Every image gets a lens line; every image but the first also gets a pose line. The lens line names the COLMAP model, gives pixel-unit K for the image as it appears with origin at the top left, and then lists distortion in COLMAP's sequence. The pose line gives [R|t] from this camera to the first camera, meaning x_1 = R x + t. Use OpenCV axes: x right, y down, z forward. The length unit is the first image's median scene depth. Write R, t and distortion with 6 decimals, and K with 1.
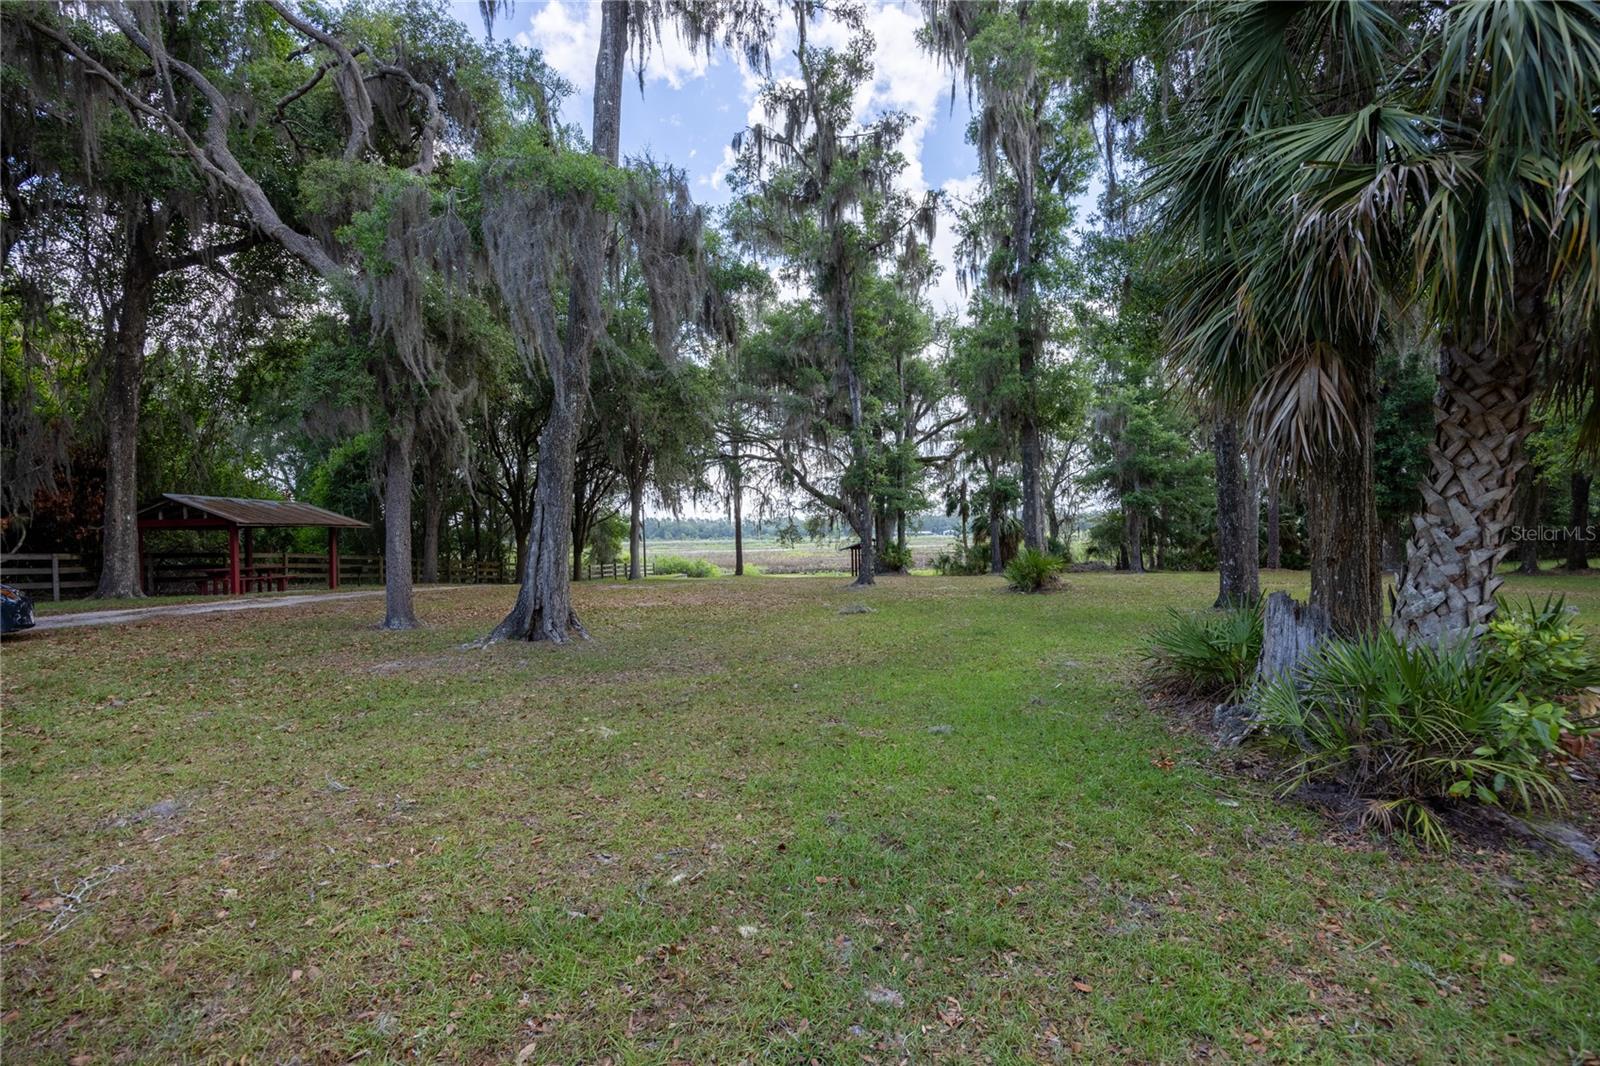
lens RADIAL K [[760.7, 0, 797.9], [0, 760.7, 525.7], [0, 0, 1]] dist [-0.004618, -0.001462]
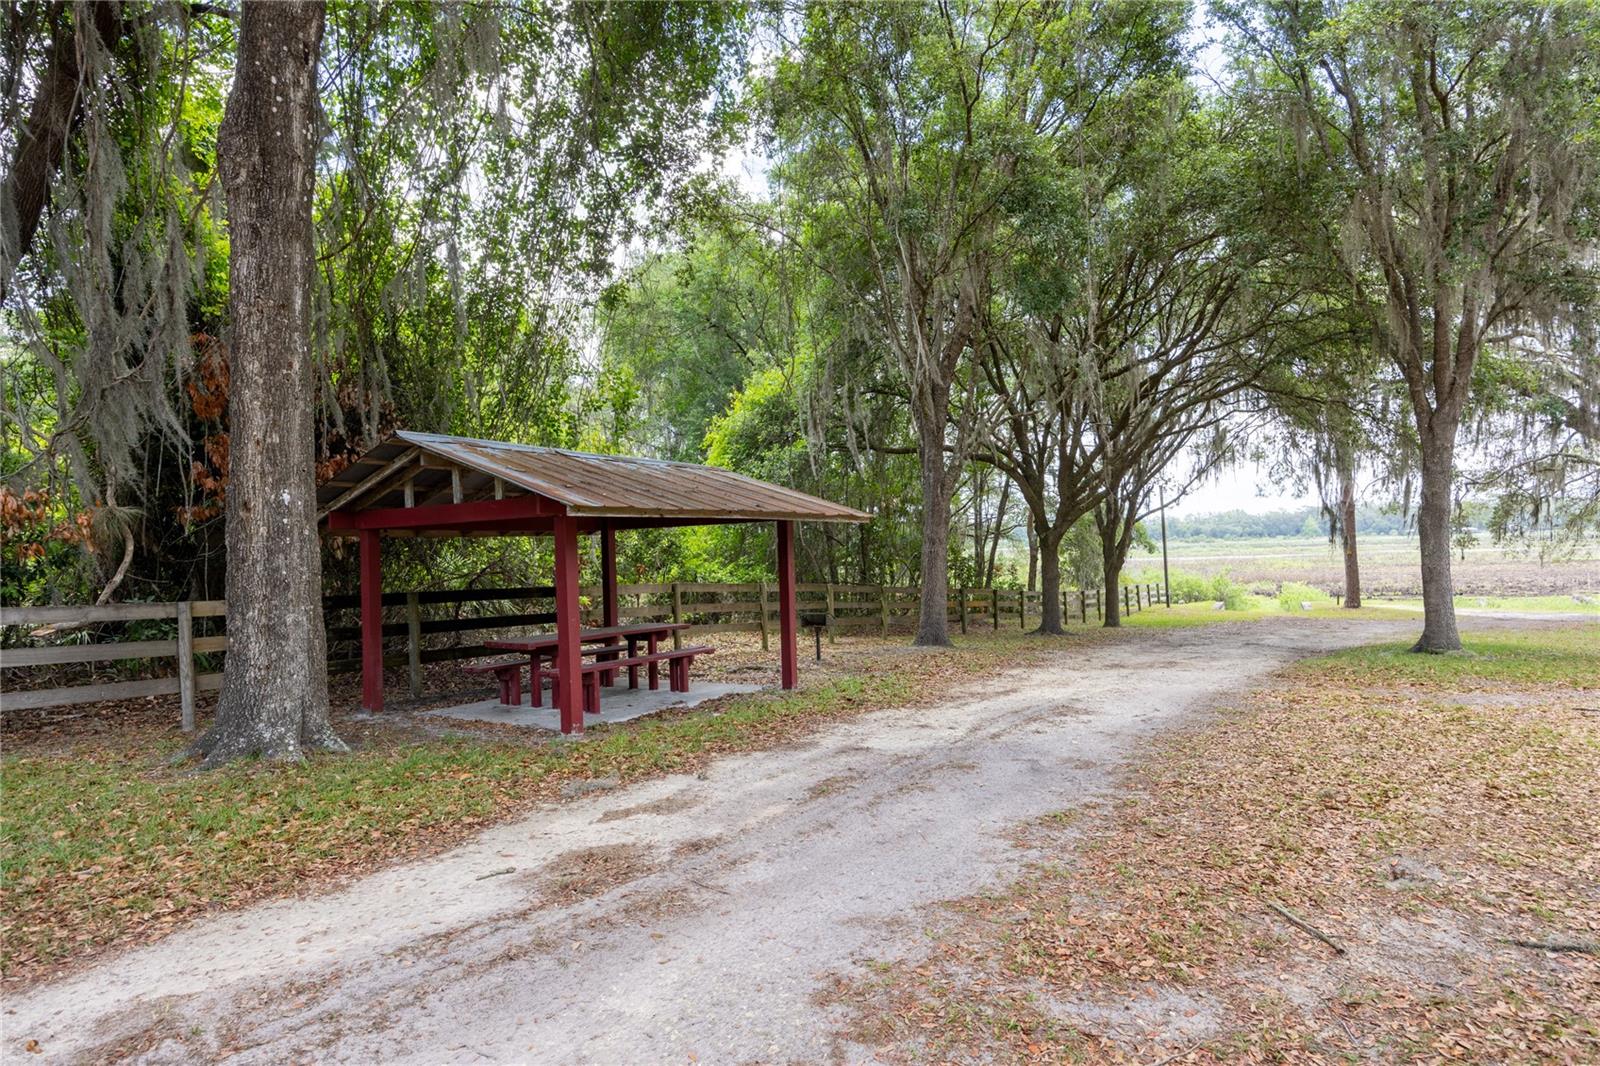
lens RADIAL K [[917.2, 0, 802.5], [0, 917.2, 536.1], [0, 0, 1]] dist [-0.000263, 0.000059]
pose [[0.907385, -0.016208, -0.419988, -0.507095], [0.020079, 0.999787, 0.004798, 0.007893], [0.419821, -0.012787, 0.907517, 0.714285]]
